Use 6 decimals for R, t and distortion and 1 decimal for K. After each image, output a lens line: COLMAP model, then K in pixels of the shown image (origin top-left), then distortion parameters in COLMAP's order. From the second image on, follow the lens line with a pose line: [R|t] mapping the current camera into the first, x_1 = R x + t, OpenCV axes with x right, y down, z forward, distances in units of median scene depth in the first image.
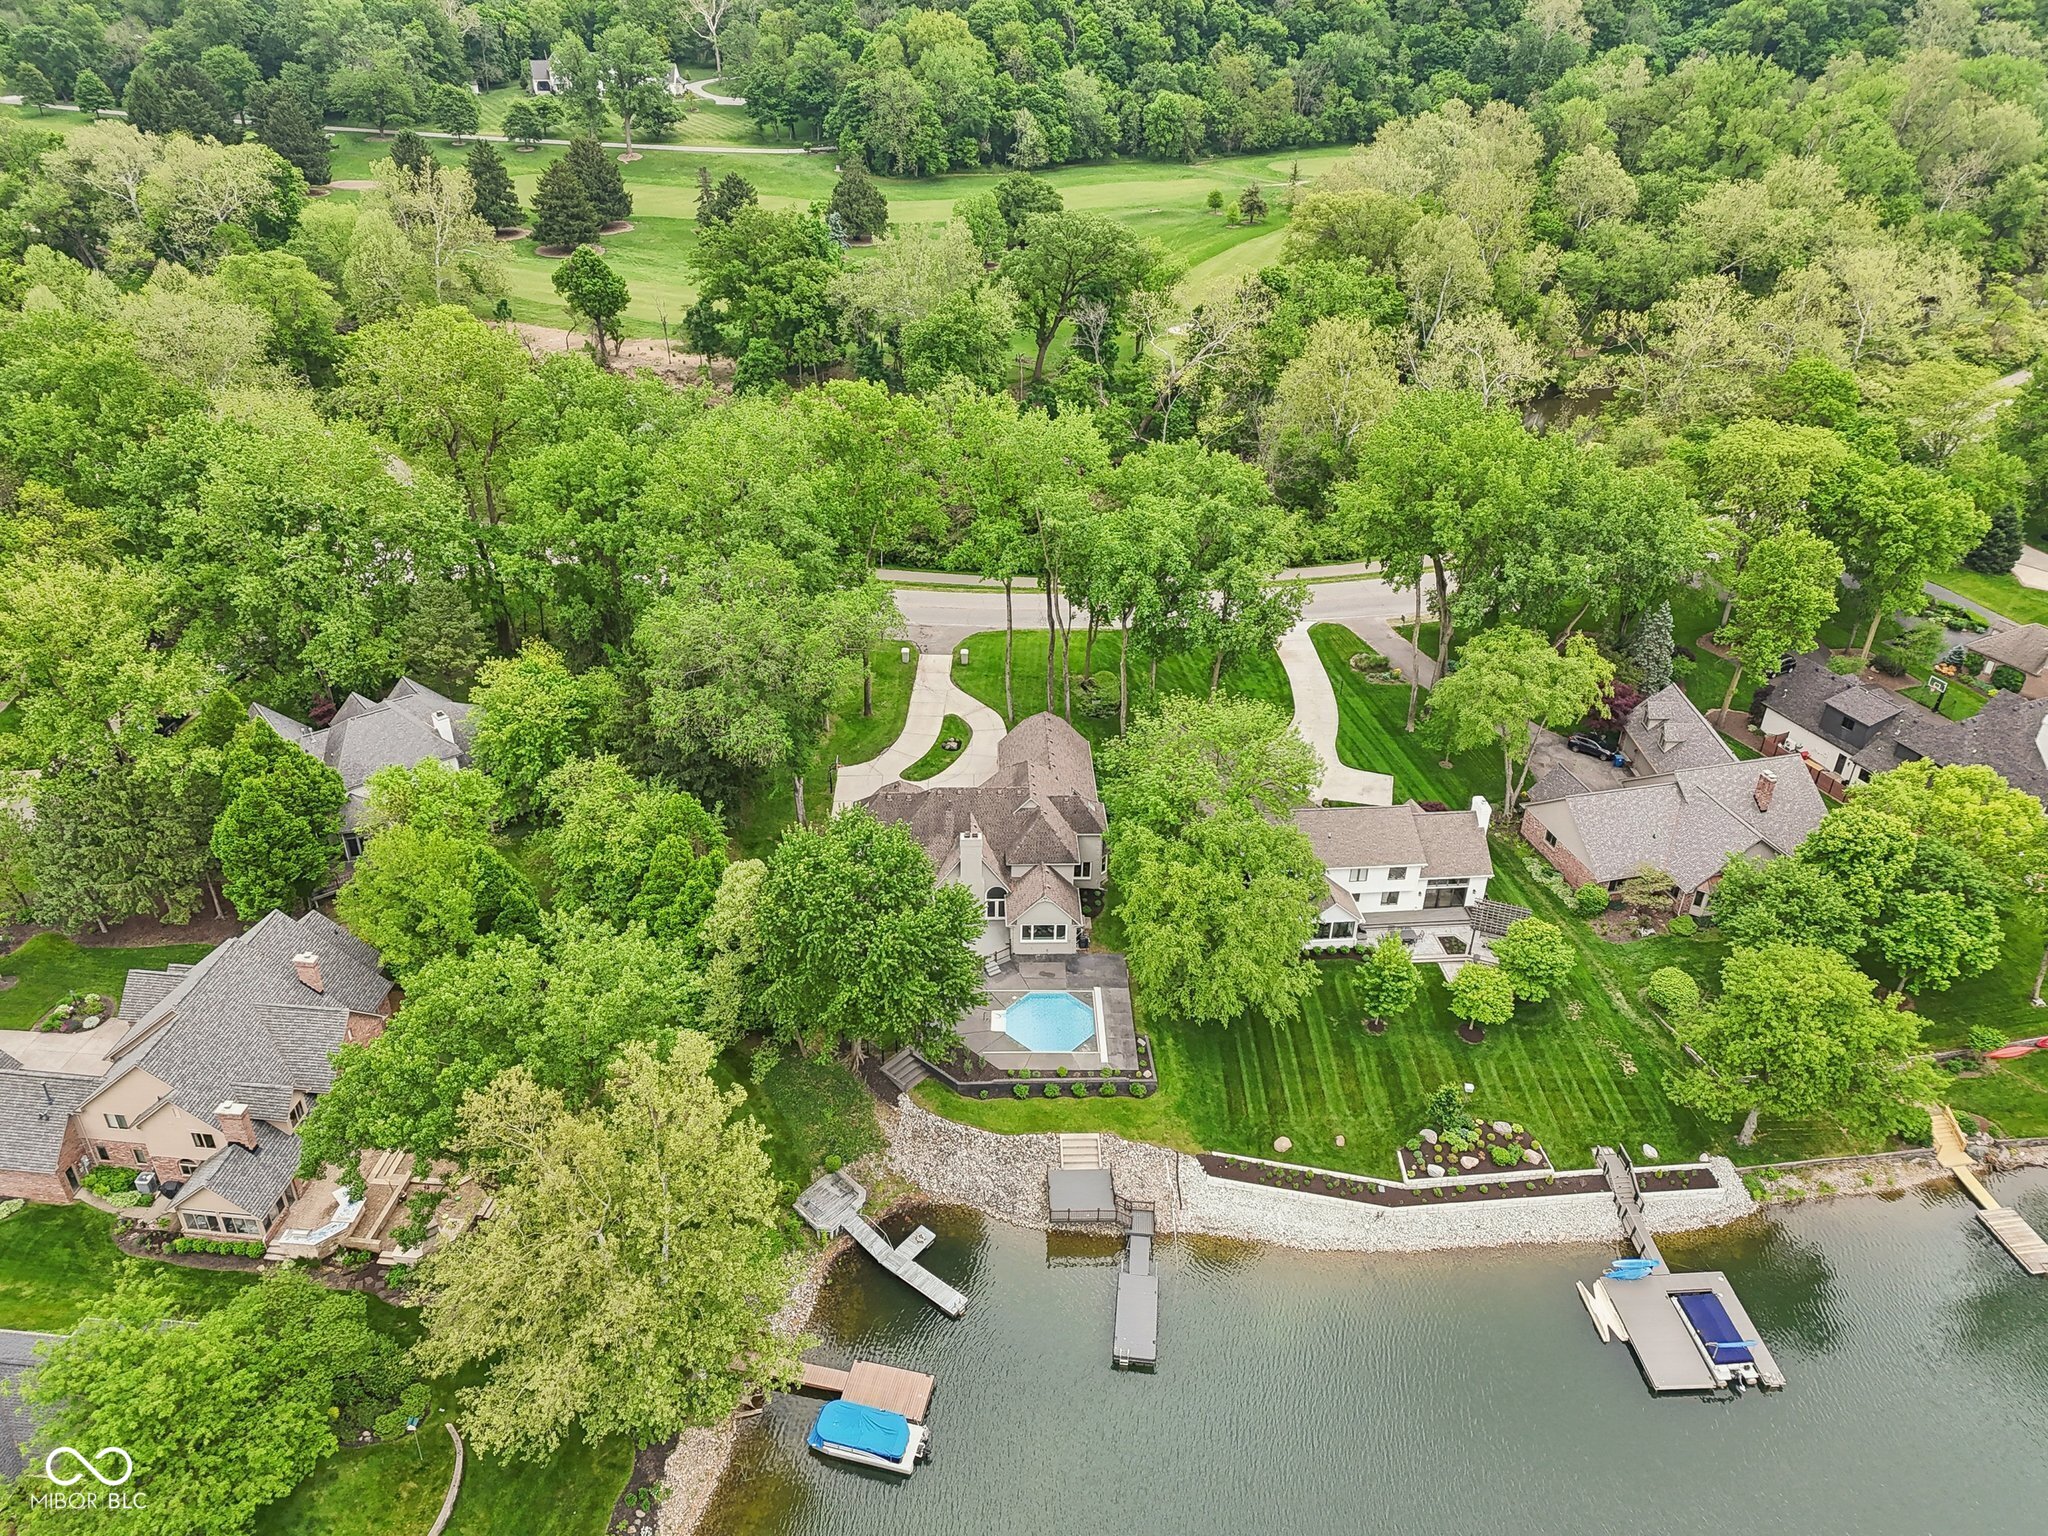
lens RADIAL K [[1481.3, 0, 1016.8], [0, 1481.3, 755.8], [0, 0, 1]] dist [0.045382, -0.019756]
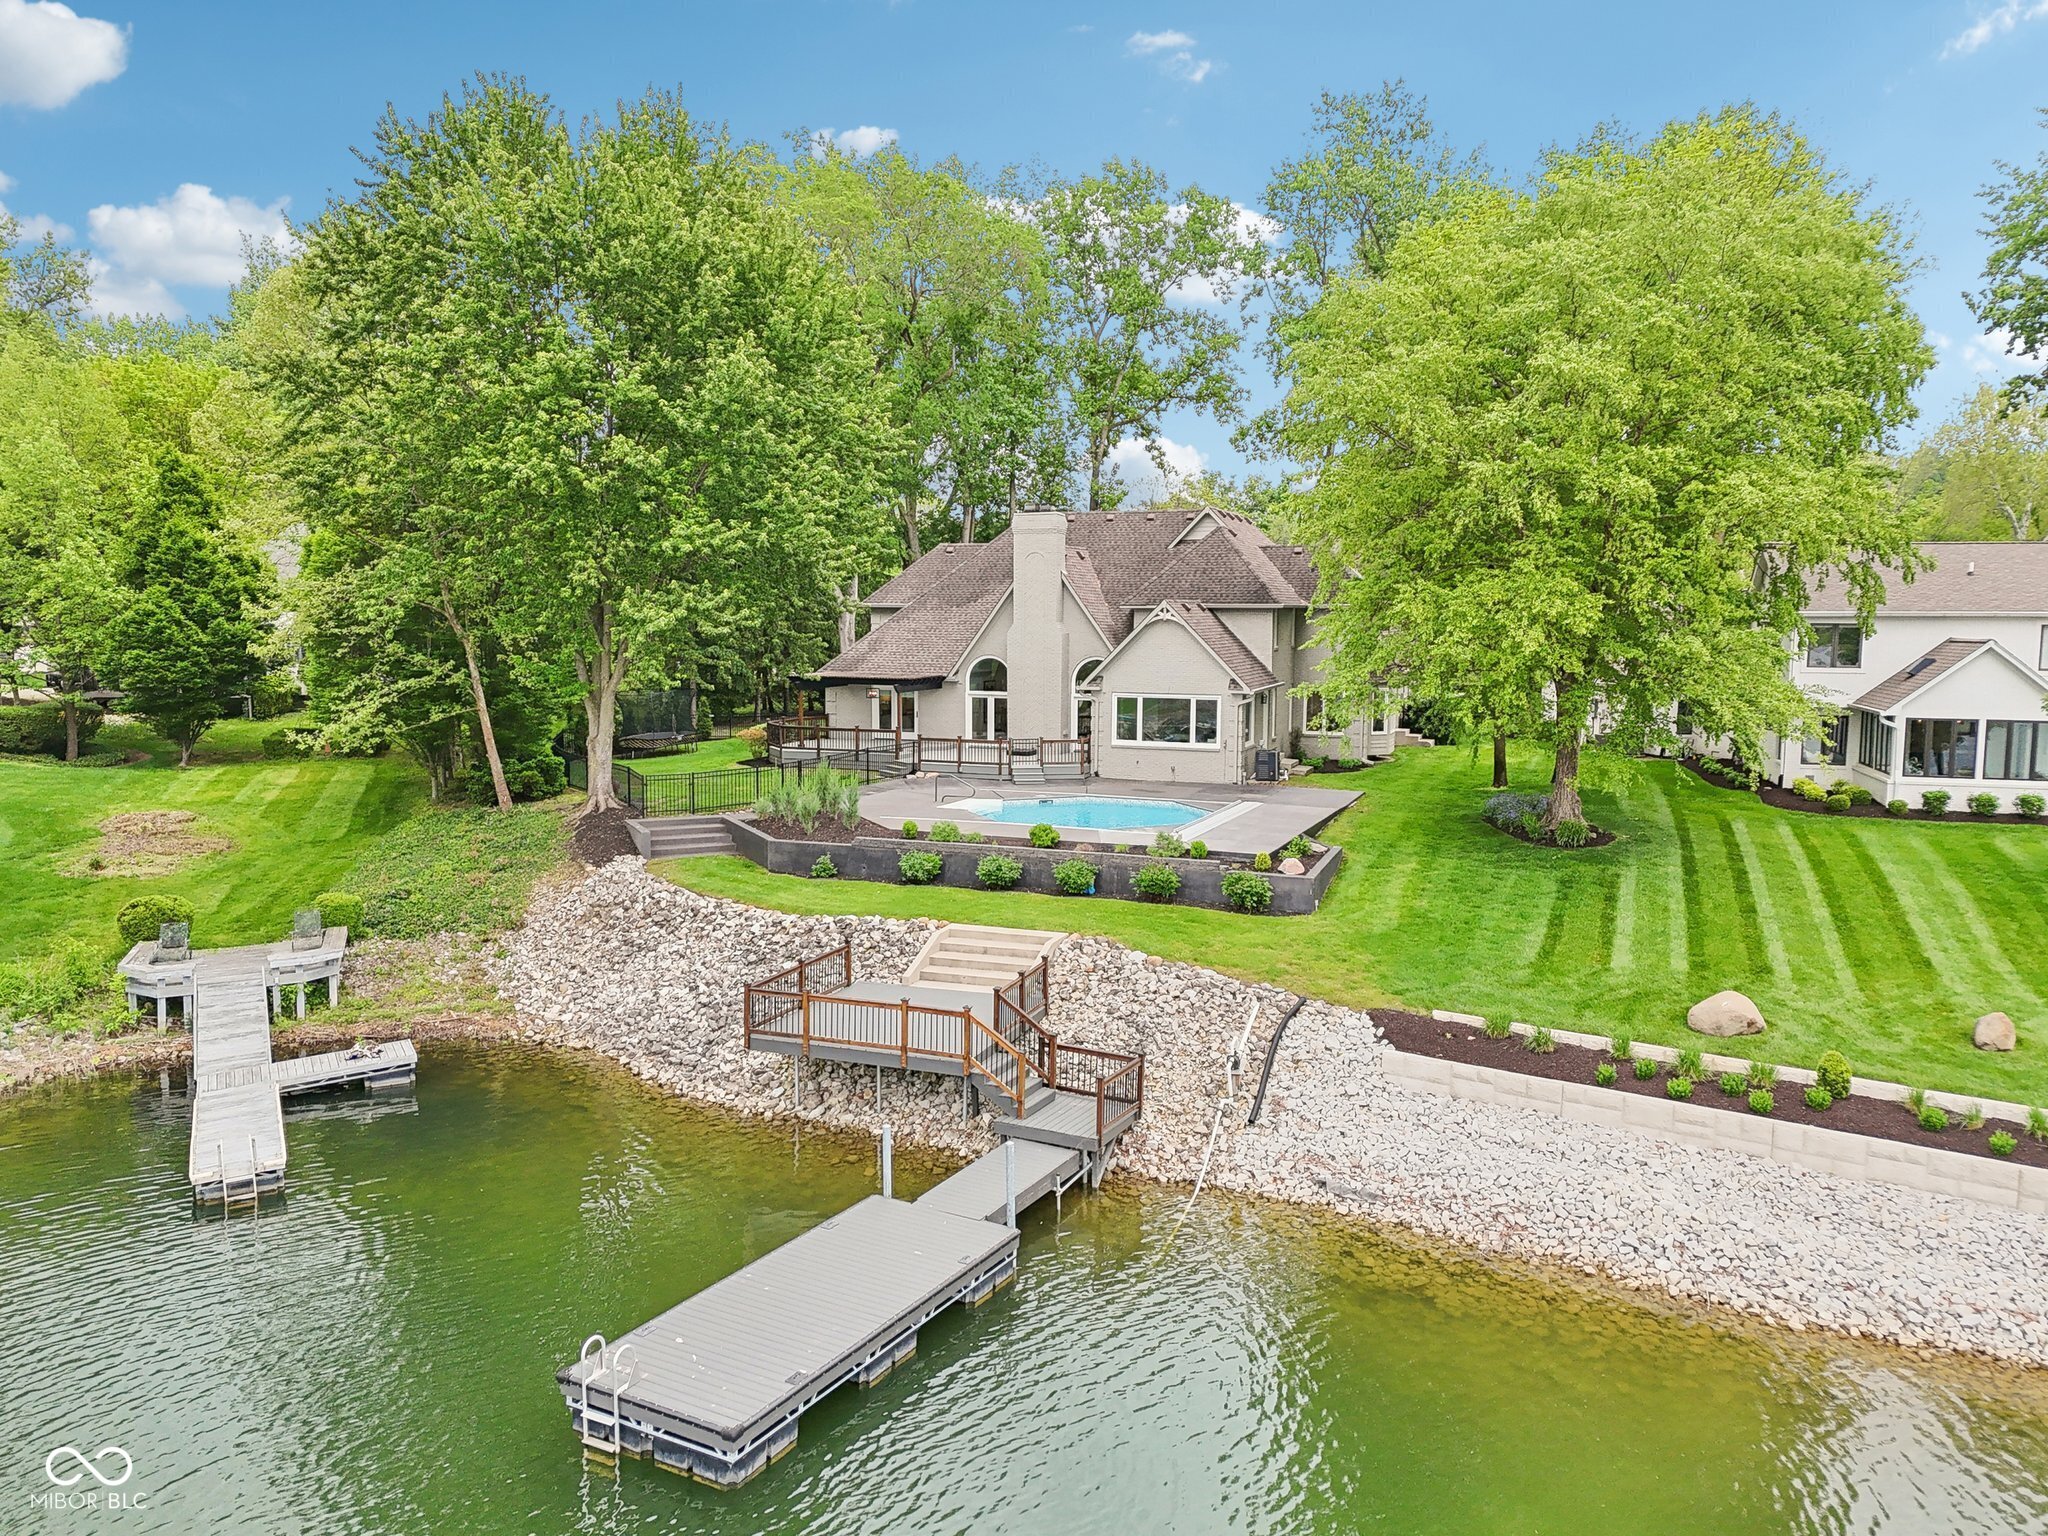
lens RADIAL K [[1511.4, 0, 1024.0], [0, 1511.4, 768.0], [0, 0, 1]] dist [0.090833, -0.081681]
pose [[0.921467, 0.032135, -0.387124, 0.134257], [-0.193706, 0.901841, -0.386214, 0.277566], [0.336713, 0.430871, 0.837242, 0.575827]]
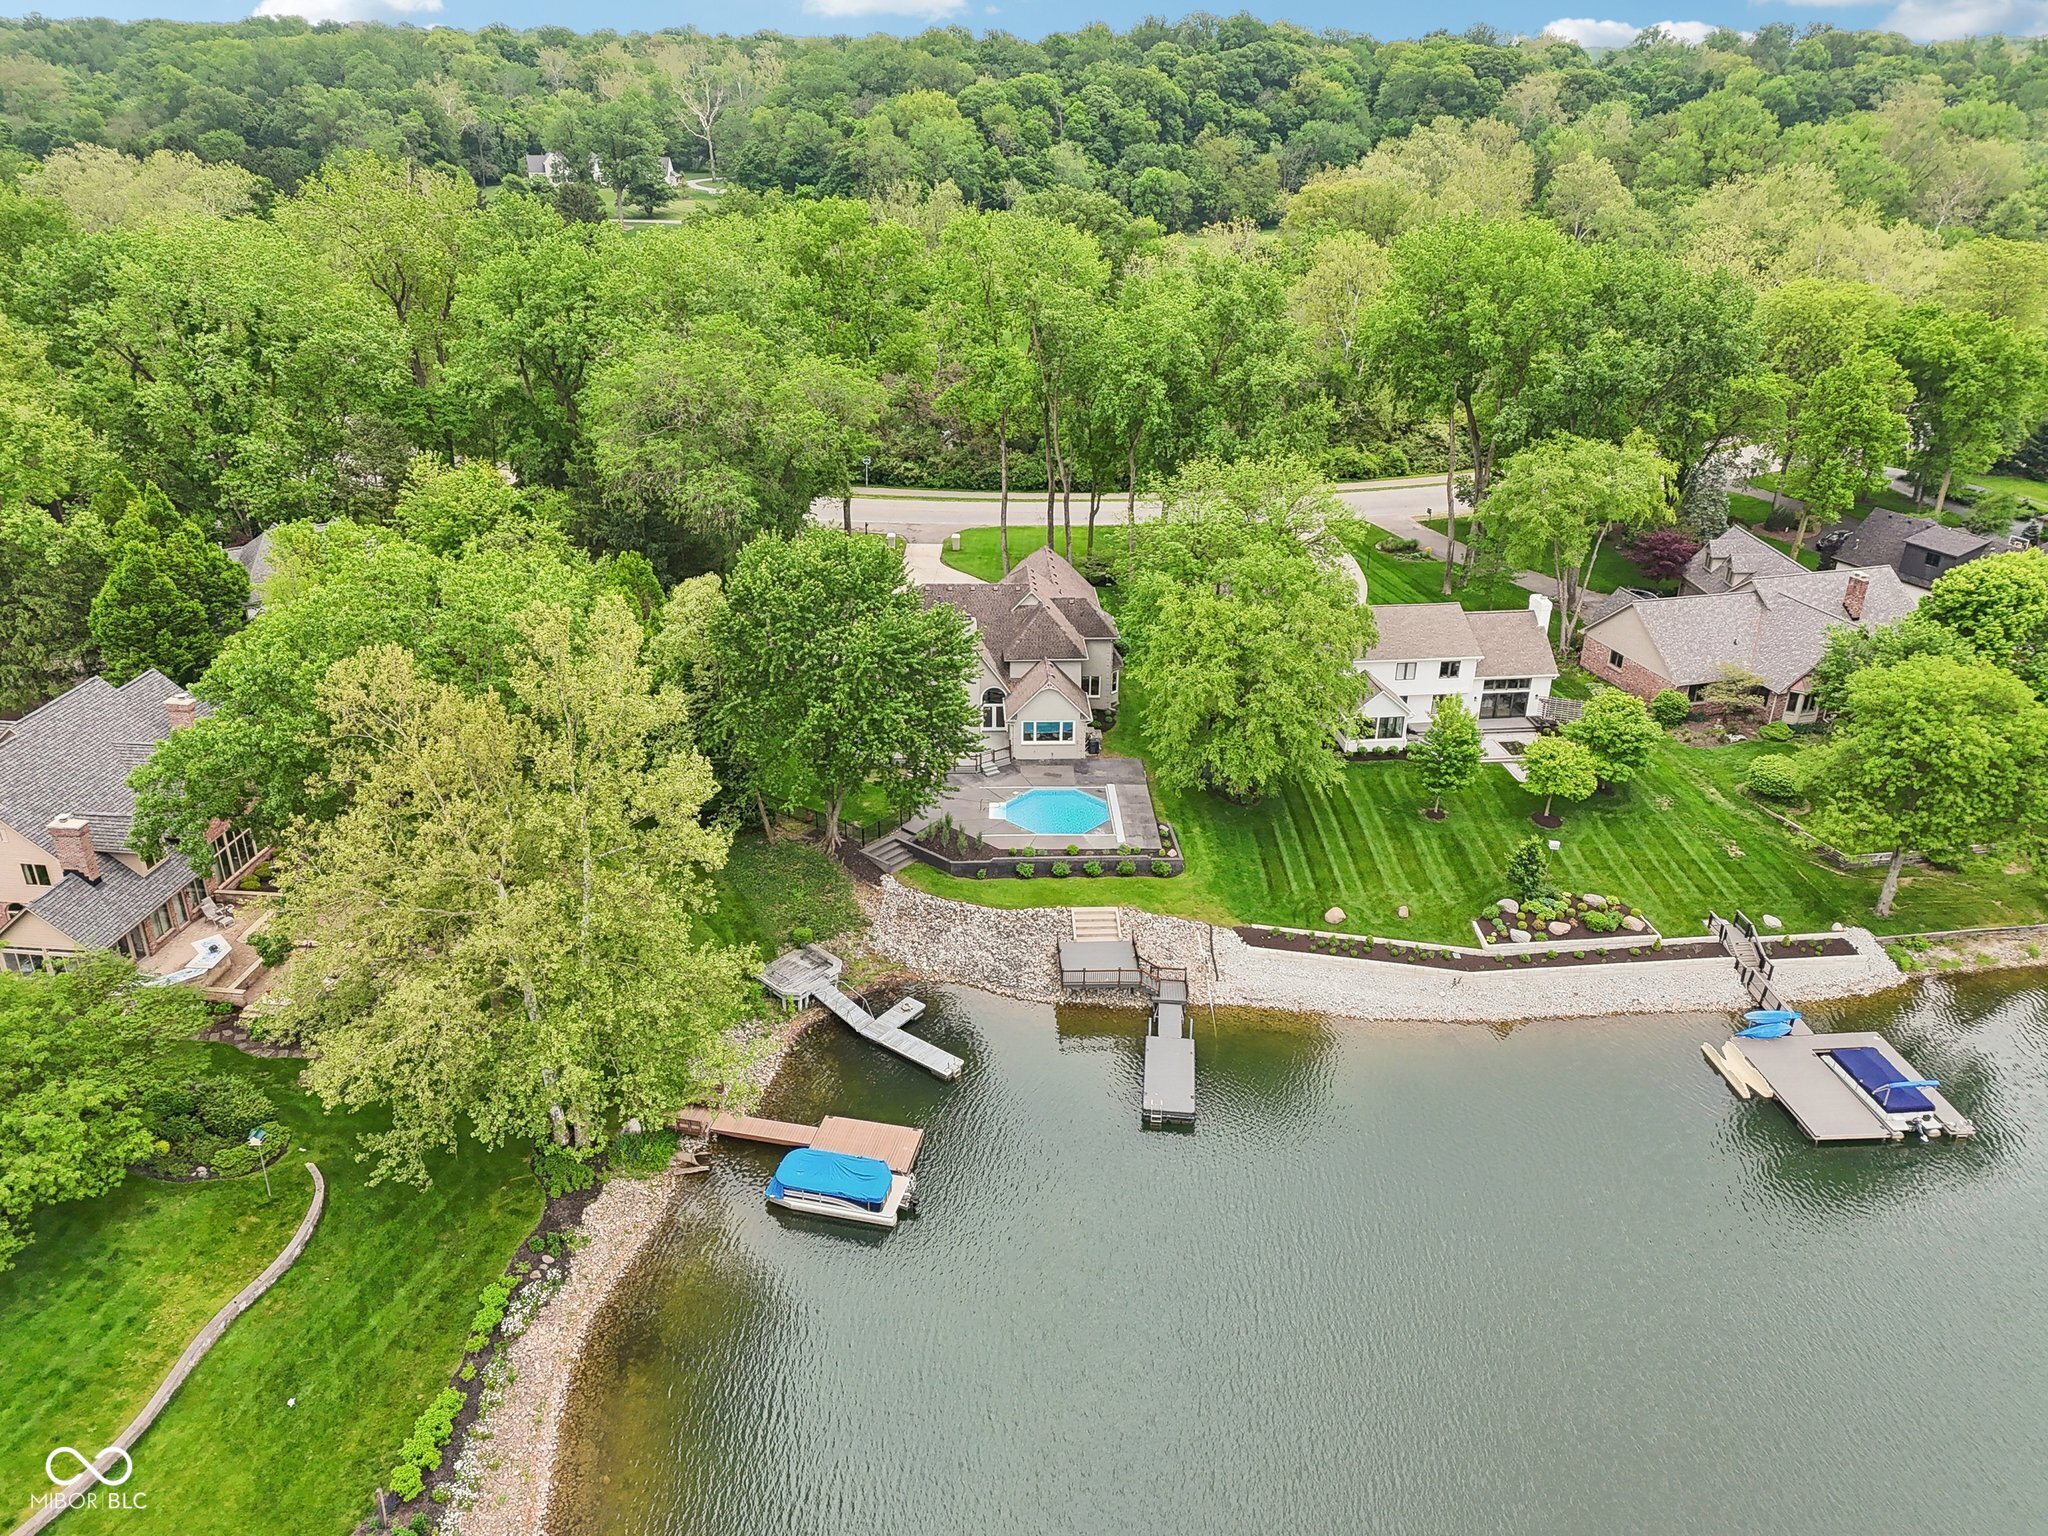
lens RADIAL K [[1471.8, 0, 1016.5], [0, 1471.8, 771.7], [0, 0, 1]] dist [0.073366, -0.067555]
pose [[0.999916, -0.012554, 0.003220, -0.003329], [0.012817, 0.994703, -0.101991, 0.210357], [-0.001923, 0.102024, 0.994780, 0.125294]]
